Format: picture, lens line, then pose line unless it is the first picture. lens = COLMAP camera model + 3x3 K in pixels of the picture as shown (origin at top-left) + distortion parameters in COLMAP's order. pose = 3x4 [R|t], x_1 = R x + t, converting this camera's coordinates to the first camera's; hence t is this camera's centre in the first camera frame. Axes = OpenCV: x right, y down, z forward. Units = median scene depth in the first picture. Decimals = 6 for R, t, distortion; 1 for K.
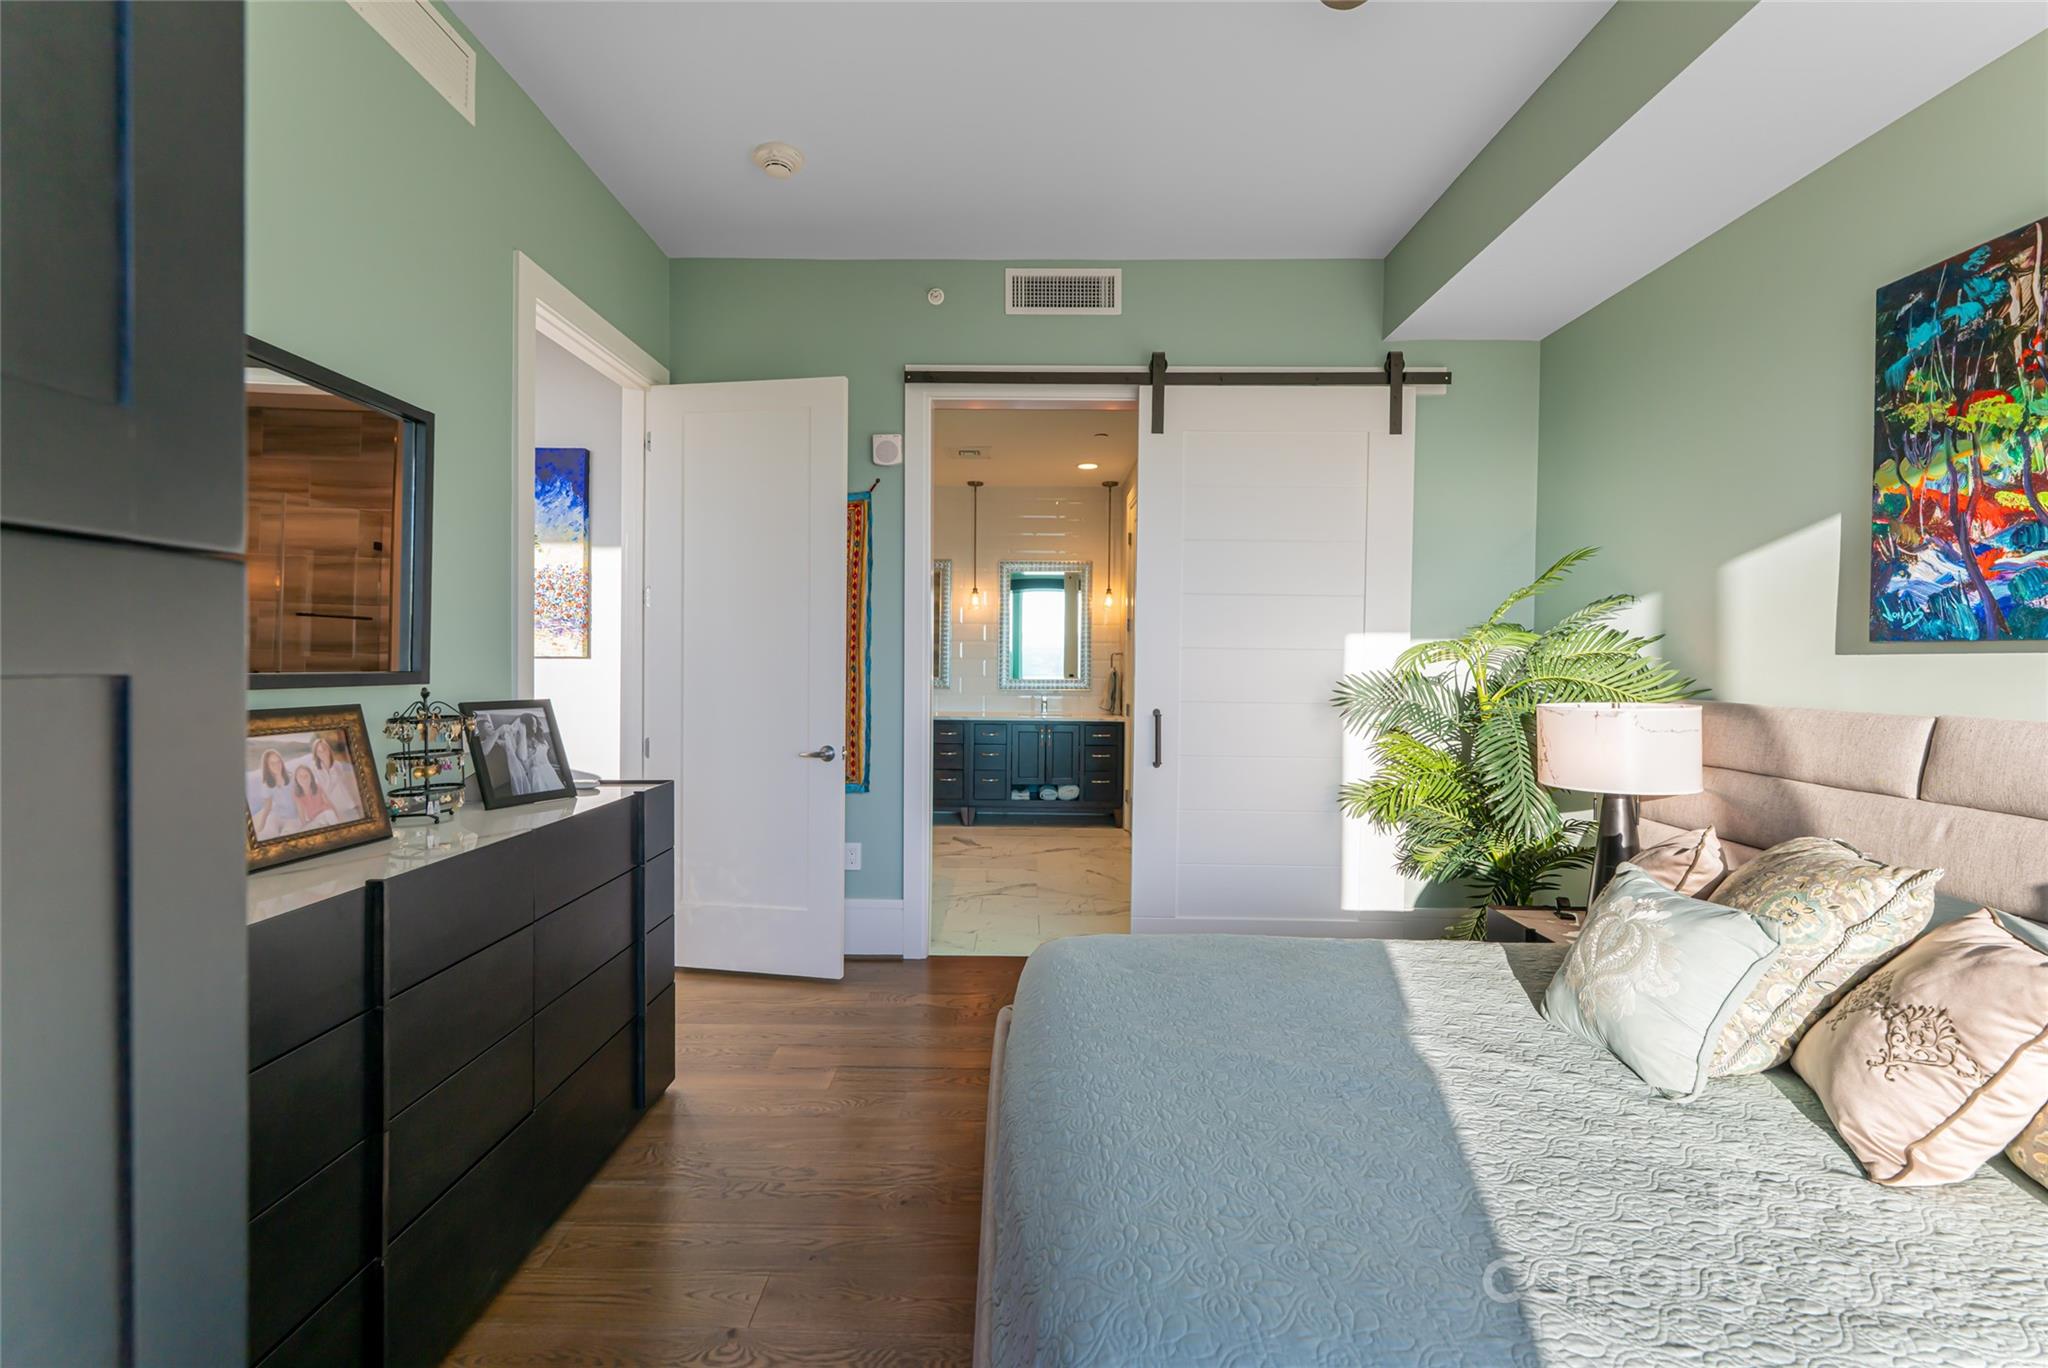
lens RADIAL K [[859.6, 0, 1026.0], [0, 859.6, 669.4], [0, 0, 1]] dist [0.012188, -0.000176]
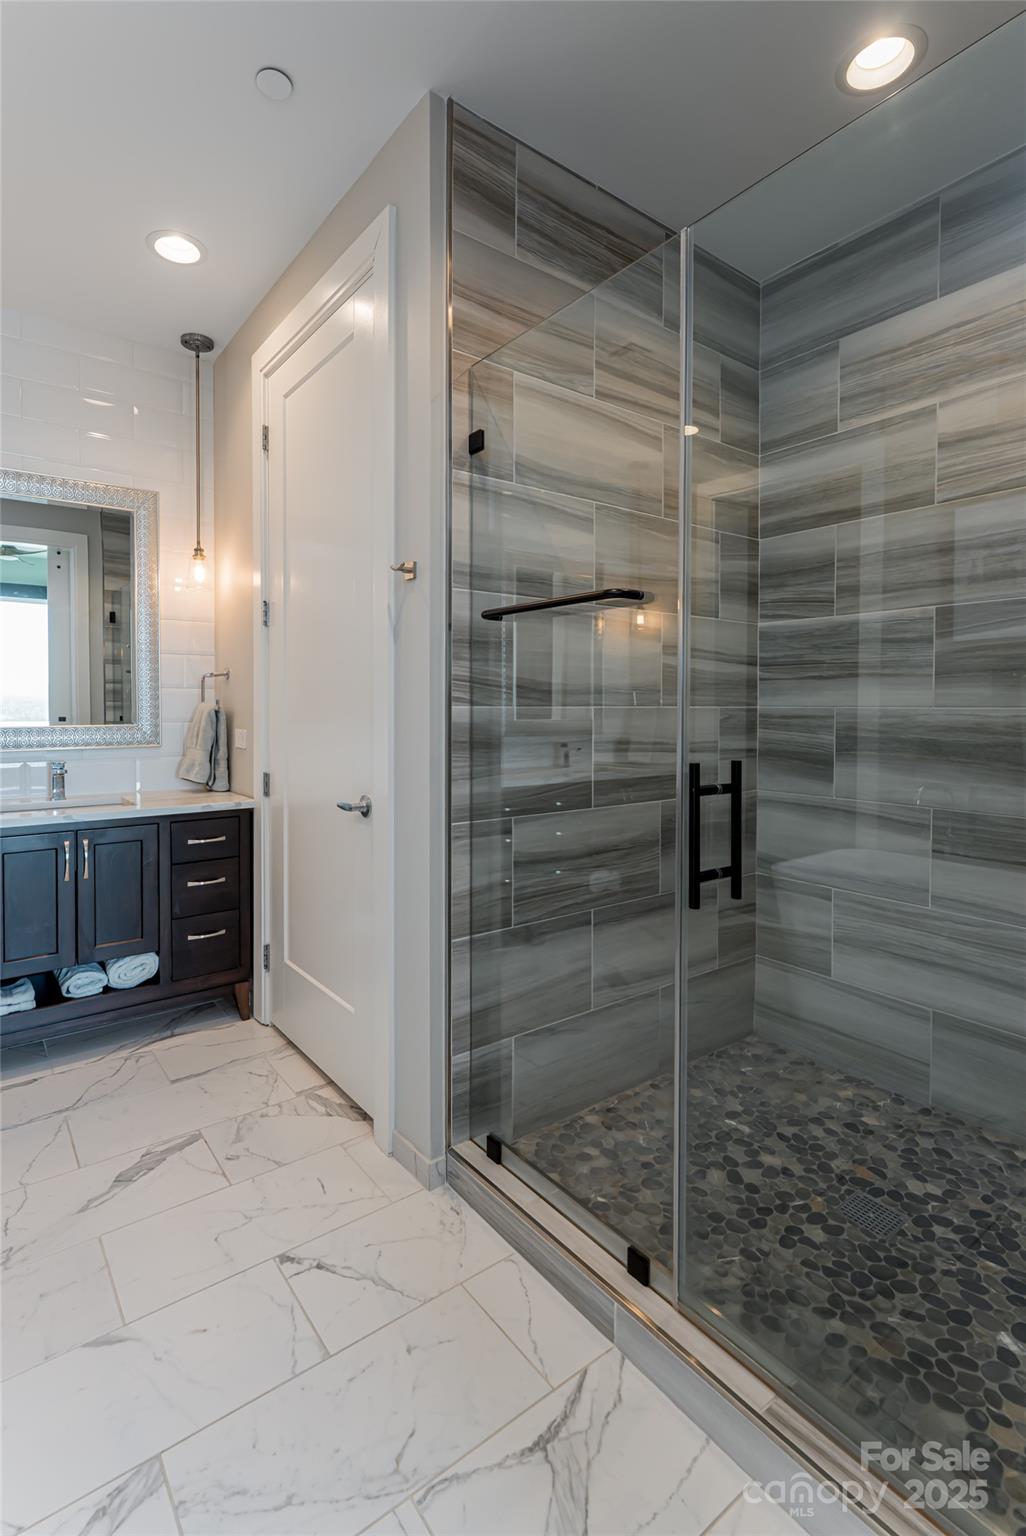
lens RADIAL K [[735.0, 0, 493.3], [0, 735.0, 718.0], [0, 0, 1]] dist [0.001770, -0.001821]
pose [[0.791954, -0.019225, 0.610278, -0.035948], [0.014115, 0.999814, 0.013180, 0.004448], [-0.610418, -0.001824, 0.792078, 0.565279]]
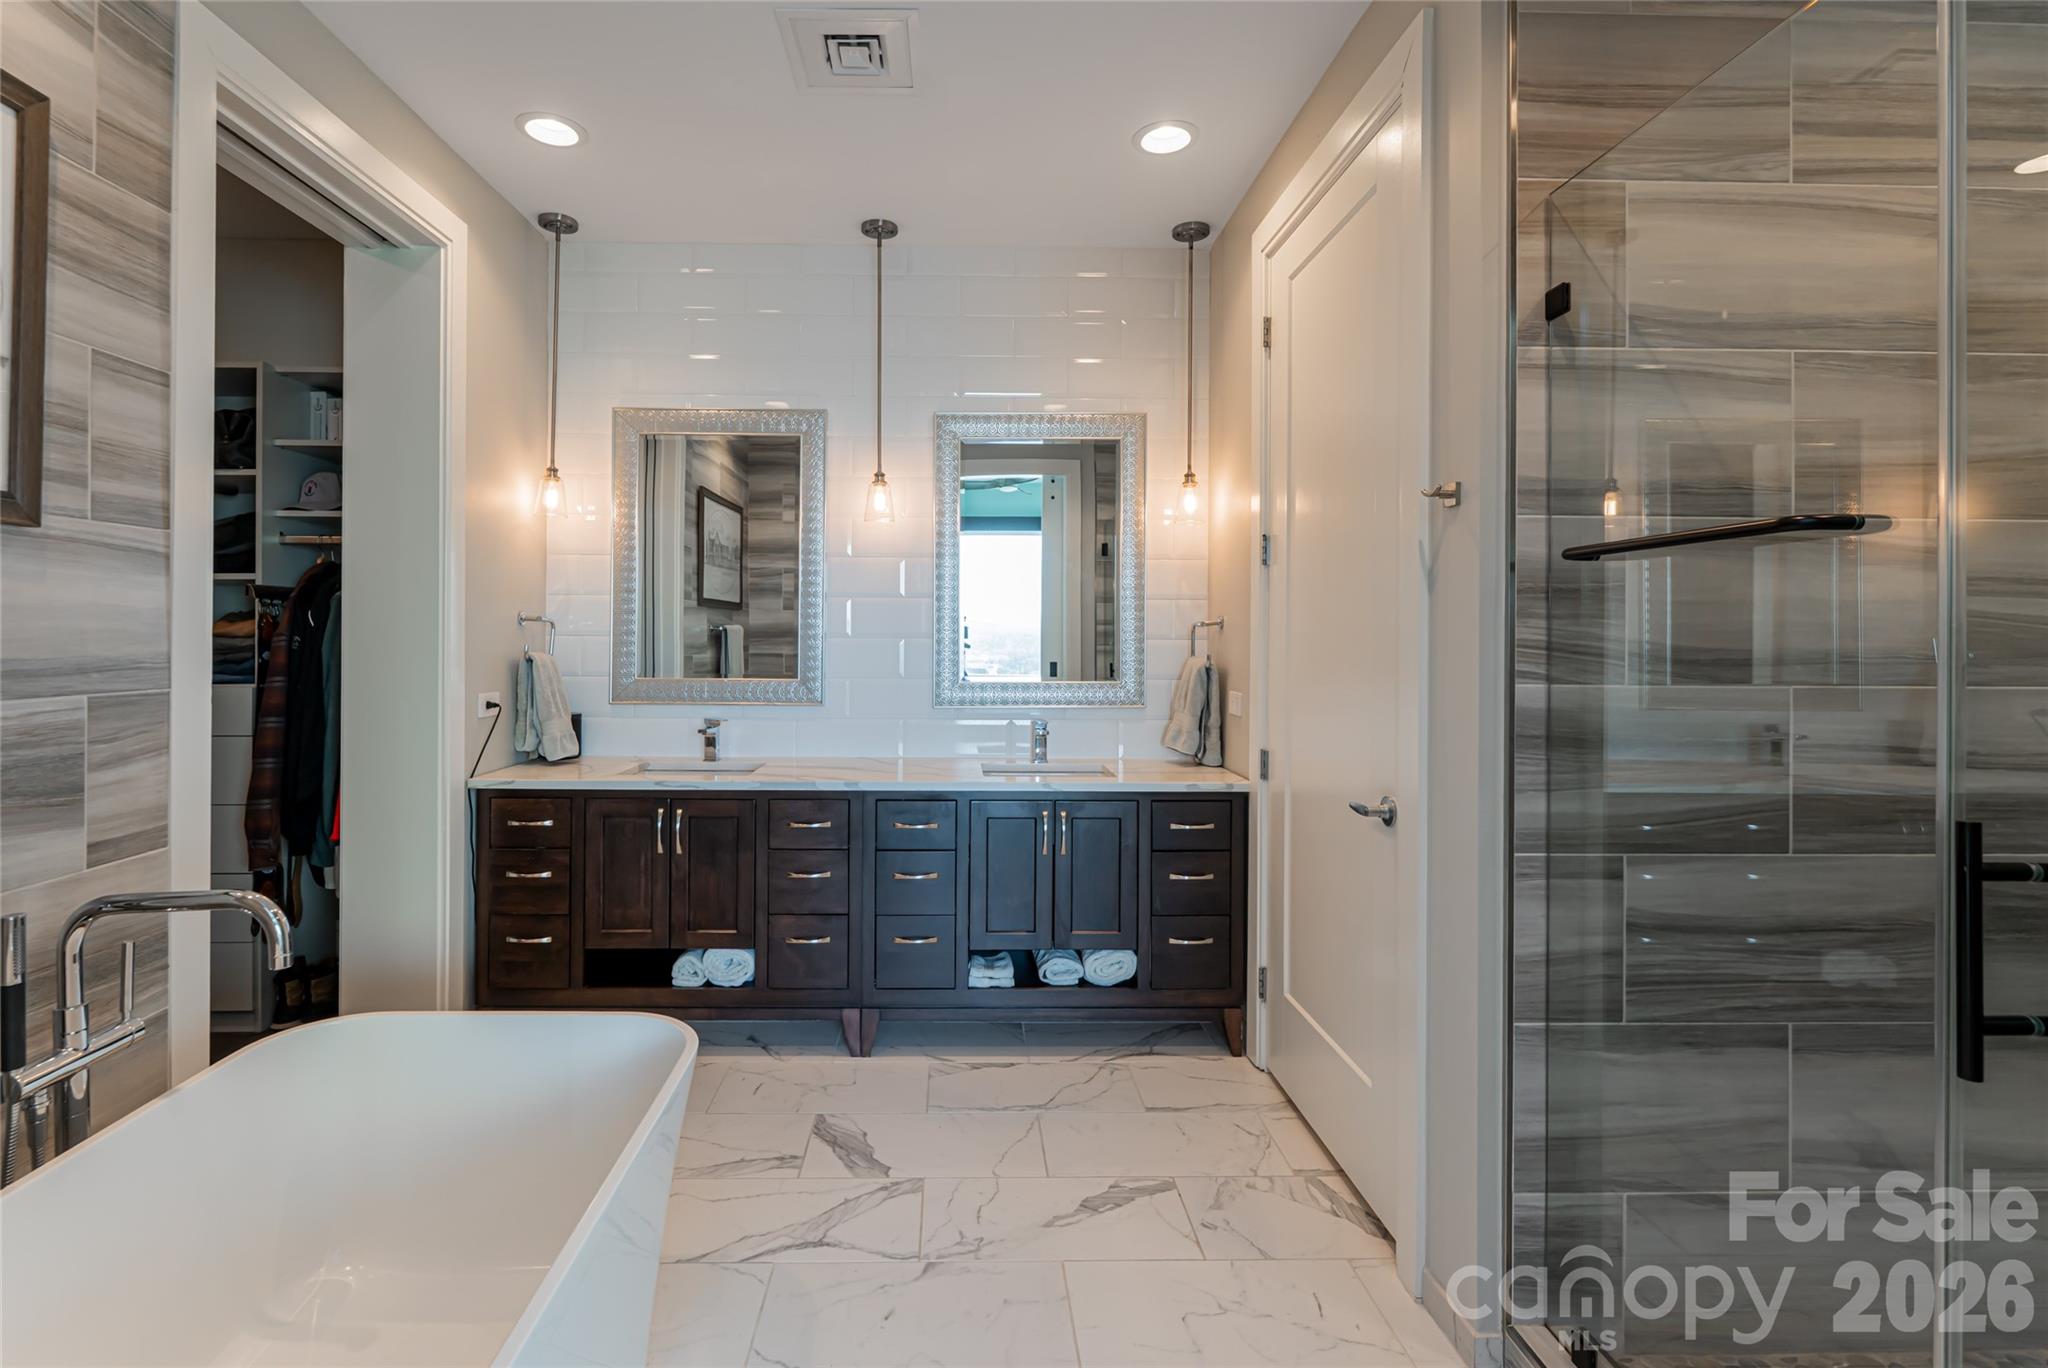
lens RADIAL K [[979.9, 0, 988.0], [0, 979.9, 610.6], [0, 0, 1]] dist [0.001770, -0.001821]
pose [[0.999218, -0.002439, 0.039457, -0.025611], [0.003224, 0.999798, -0.019831, -0.015978], [-0.039400, 0.019943, 0.999024, 0.534577]]
